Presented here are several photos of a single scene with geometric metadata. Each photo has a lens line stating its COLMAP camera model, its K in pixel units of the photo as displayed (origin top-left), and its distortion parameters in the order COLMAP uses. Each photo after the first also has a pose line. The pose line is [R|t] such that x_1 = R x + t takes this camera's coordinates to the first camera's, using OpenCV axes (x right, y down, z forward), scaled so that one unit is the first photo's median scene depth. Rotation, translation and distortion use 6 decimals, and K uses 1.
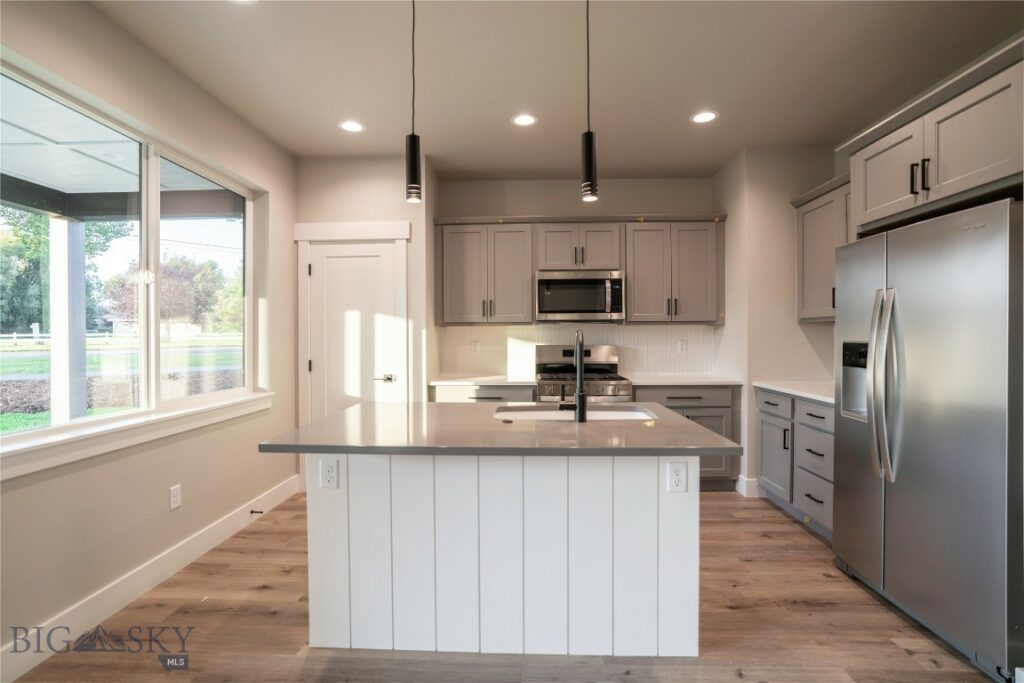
lens RADIAL K [[469.7, 0, 512.0], [0, 469.7, 341.5], [0, 0, 1]] dist [-0.018848, 0.000363]
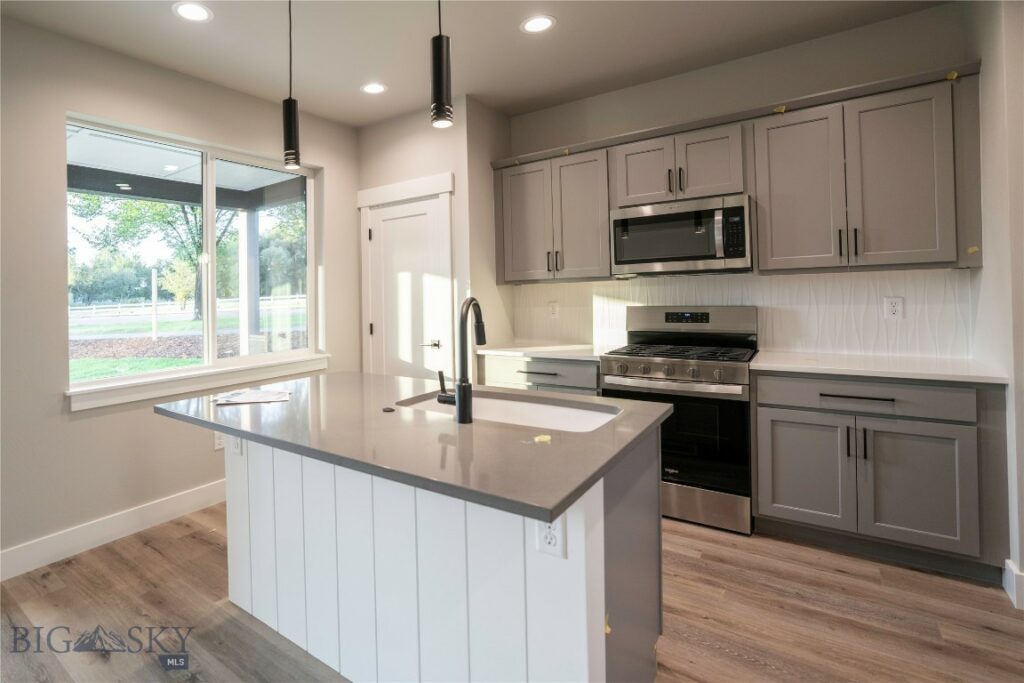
lens RADIAL K [[510.3, 0, 408.4], [0, 510.3, 291.3], [0, 0, 1]] dist [-0.020298, 0.001346]
pose [[0.797057, -0.020886, -0.603542, 0.286255], [0.018356, 0.999778, -0.010357, -0.015600], [0.603625, -0.002824, 0.797264, 0.151556]]
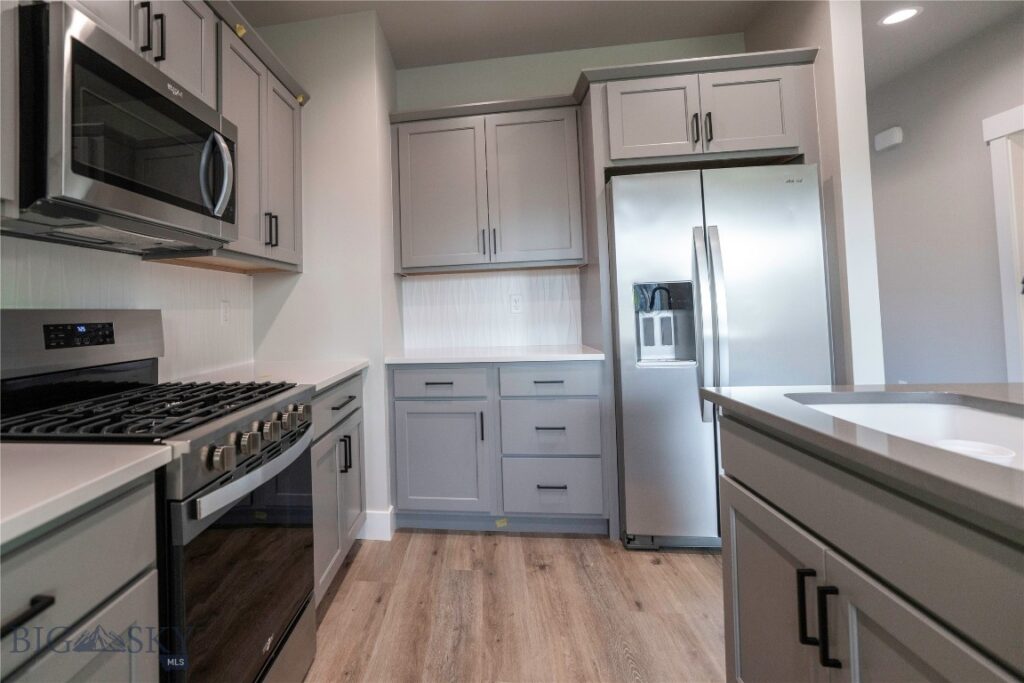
lens RADIAL K [[510.3, 0, 408.4], [0, 510.3, 291.3], [0, 0, 1]] dist [-0.020298, 0.001346]
pose [[0.130642, 0.035231, 0.990803, -0.182894], [0.044474, 0.998154, -0.041357, 0.020999], [-0.990432, 0.049468, 0.128834, 0.798621]]
